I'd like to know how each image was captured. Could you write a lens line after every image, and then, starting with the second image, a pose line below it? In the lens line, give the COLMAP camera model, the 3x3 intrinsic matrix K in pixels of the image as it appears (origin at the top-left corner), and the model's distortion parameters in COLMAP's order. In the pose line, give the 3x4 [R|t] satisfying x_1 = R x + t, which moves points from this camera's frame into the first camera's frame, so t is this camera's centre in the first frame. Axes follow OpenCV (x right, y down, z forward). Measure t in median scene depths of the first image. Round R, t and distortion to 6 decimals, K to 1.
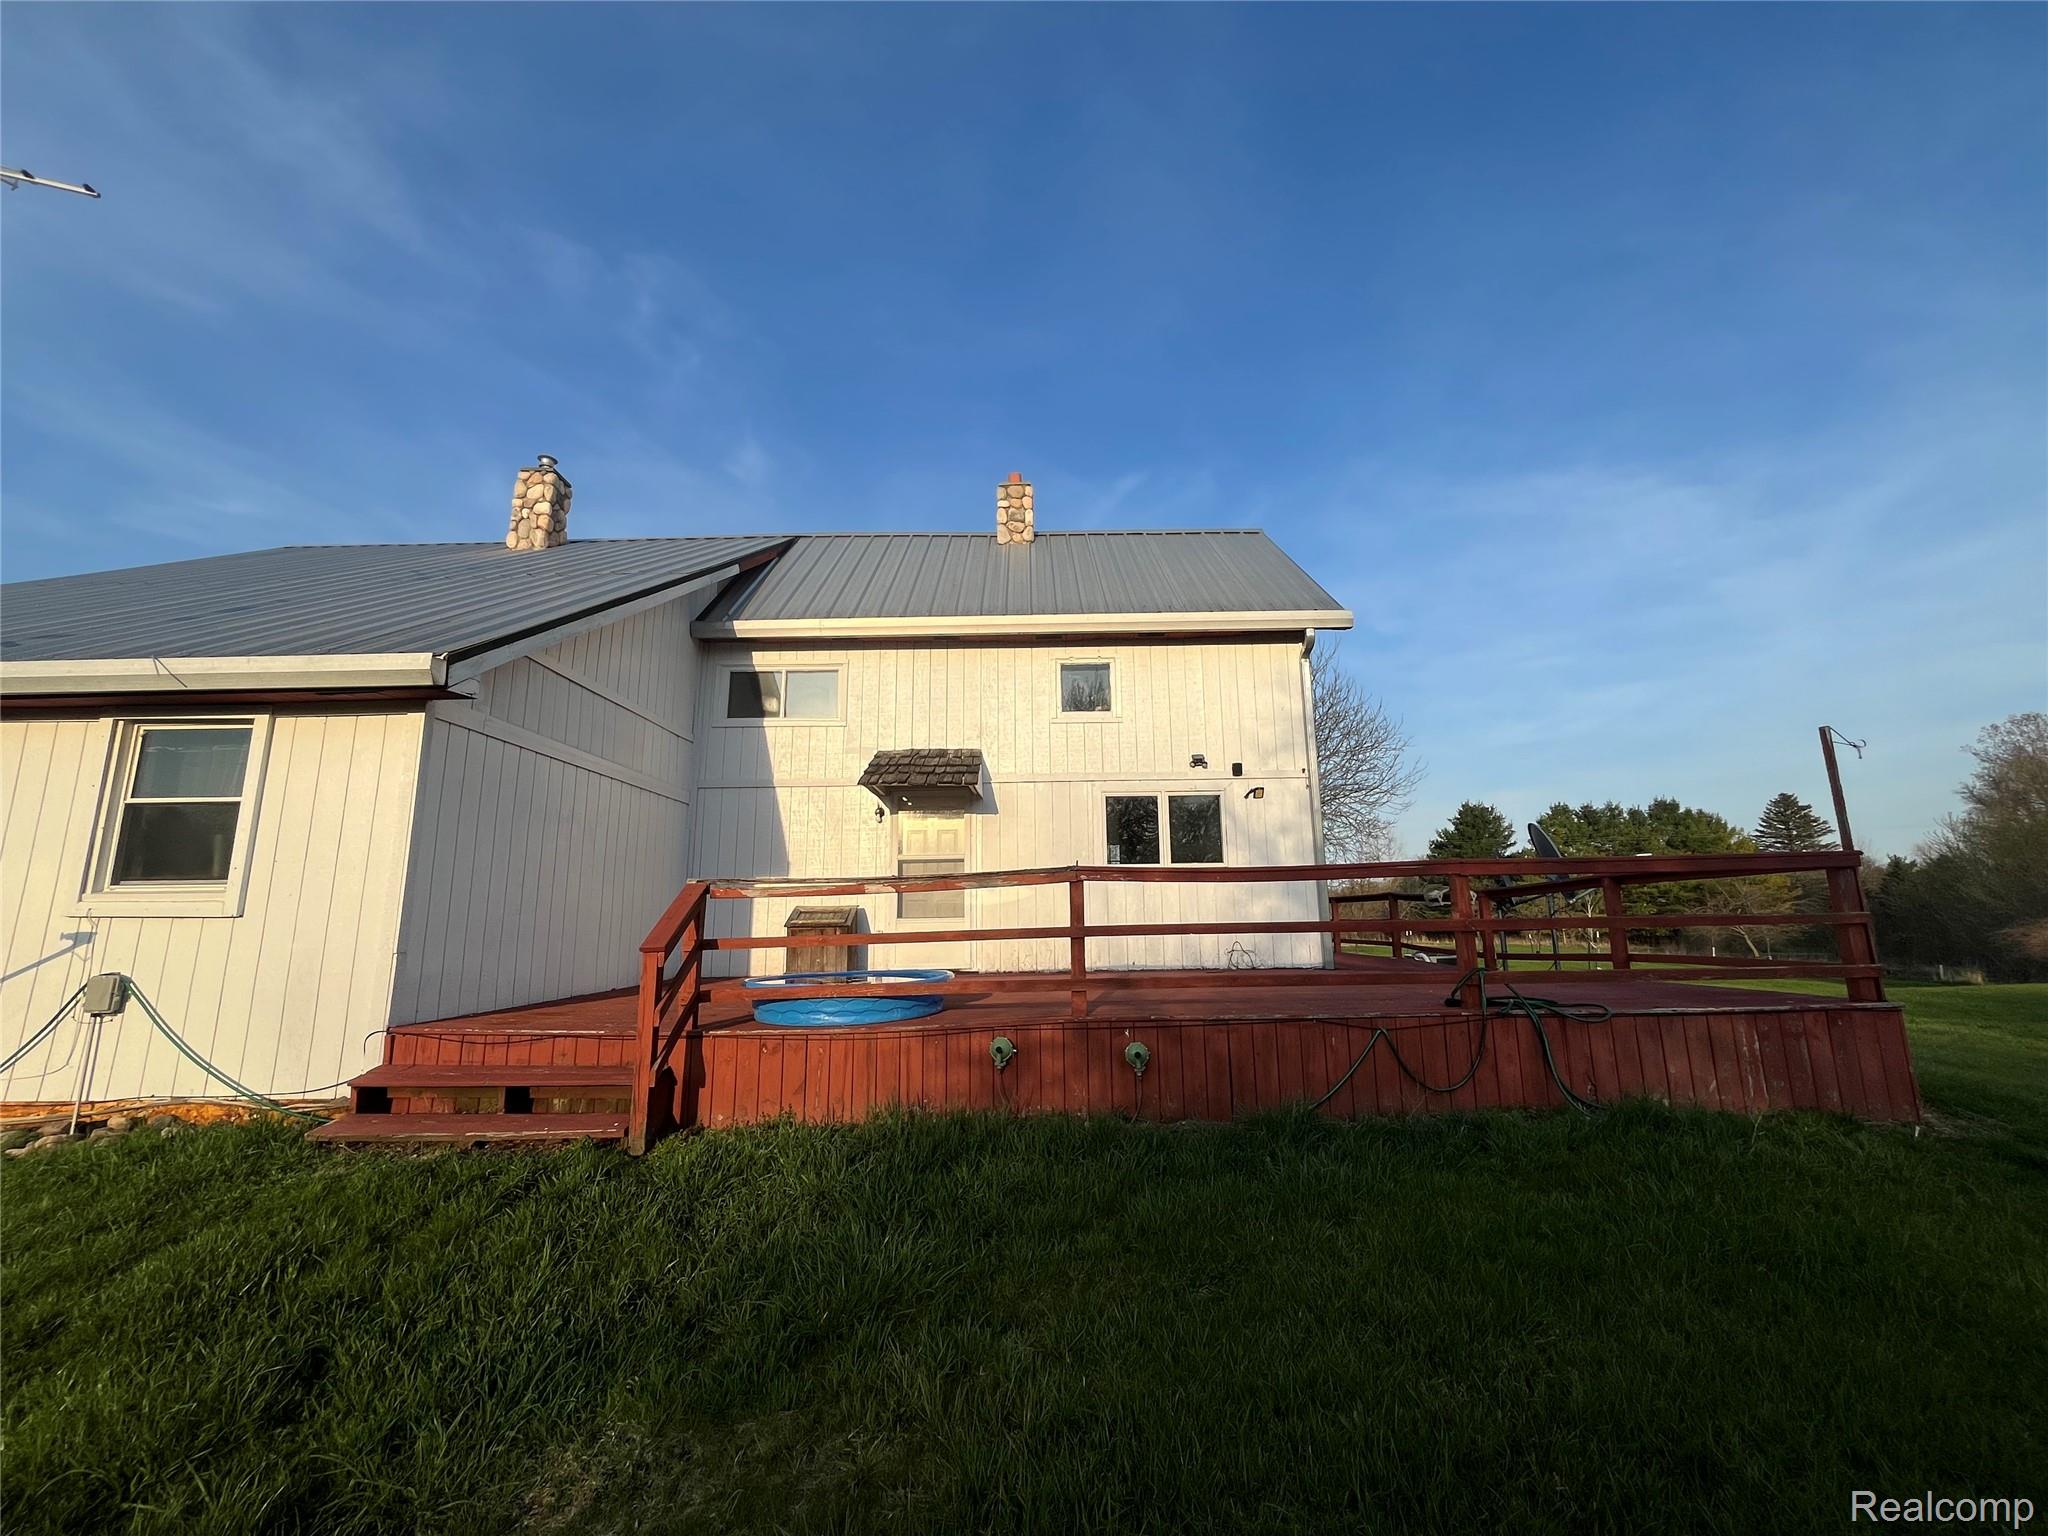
lens RADIAL K [[828.8, 0, 1023.0], [0, 828.8, 784.6], [0, 0, 1]] dist [-0.002374, -0.000896]
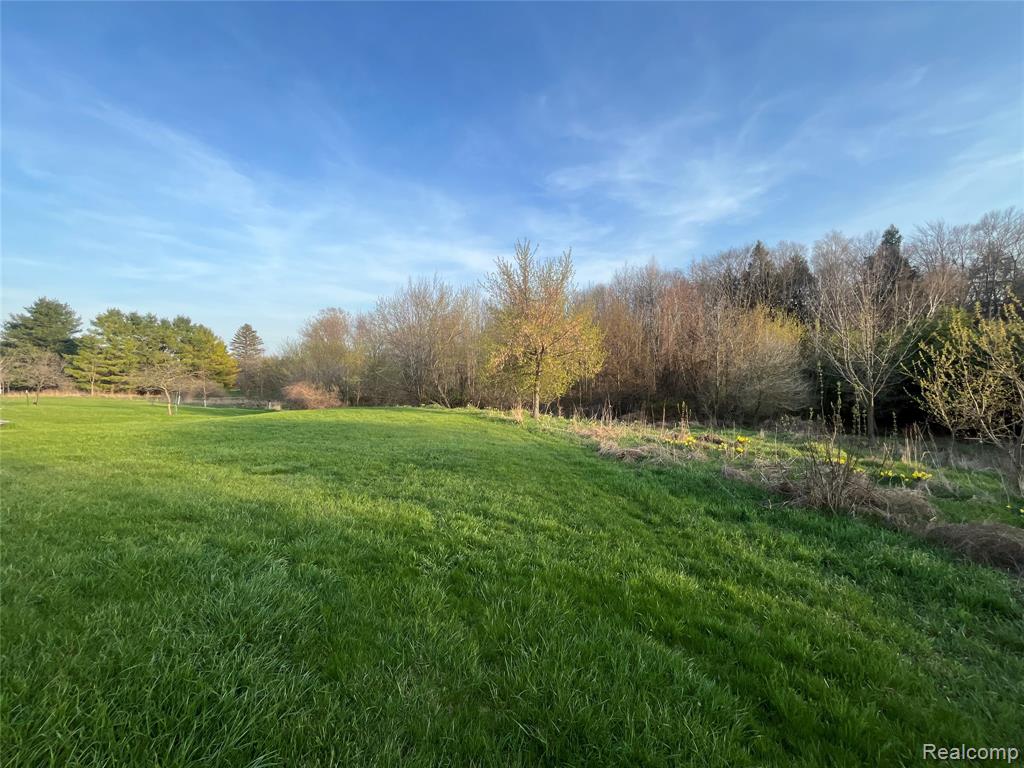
lens RADIAL K [[414.4, 0, 512.2], [0, 414.4, 376.6], [0, 0, 1]] dist [-0.002374, -0.000896]
pose [[0.271277, 0.019874, 0.962296, 0.094300], [-0.163053, 0.986285, 0.025596, 0.006589], [-0.948590, -0.163849, 0.270797, 0.039383]]
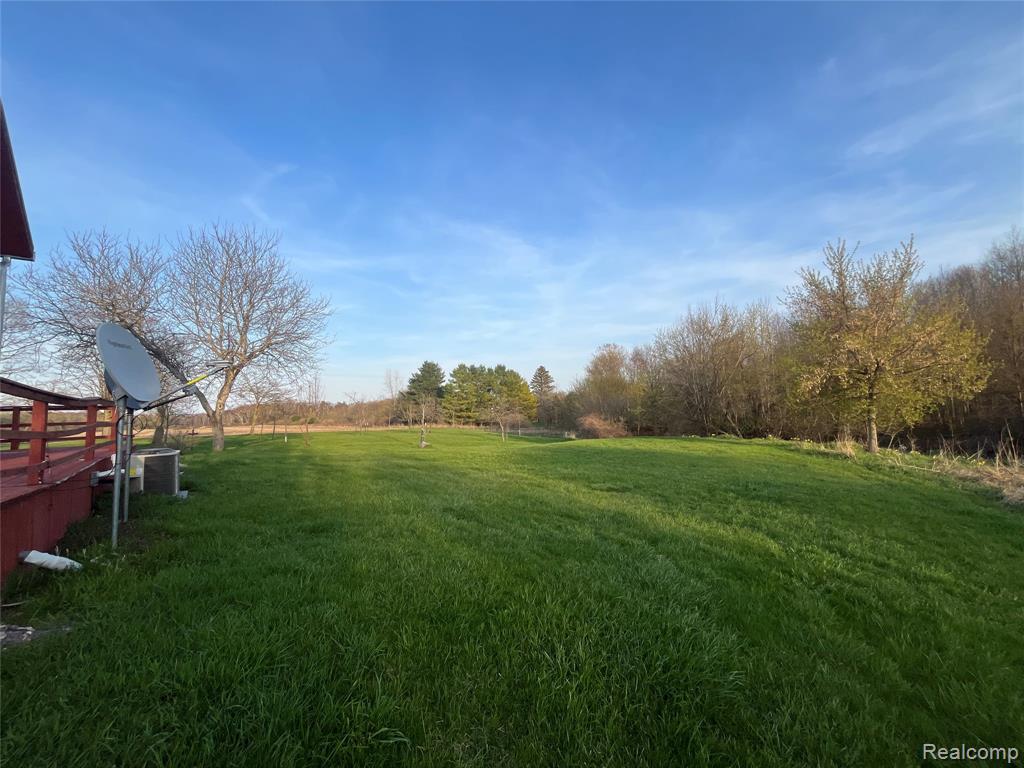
lens RADIAL K [[414.4, 0, 515.4], [0, 414.4, 373.9], [0, 0, 1]] dist [-0.002374, -0.000896]
pose [[0.785929, 0.049149, 0.616360, 0.079805], [-0.084415, 0.996031, 0.028214, 0.006608], [-0.612528, -0.074204, 0.786959, 0.041235]]
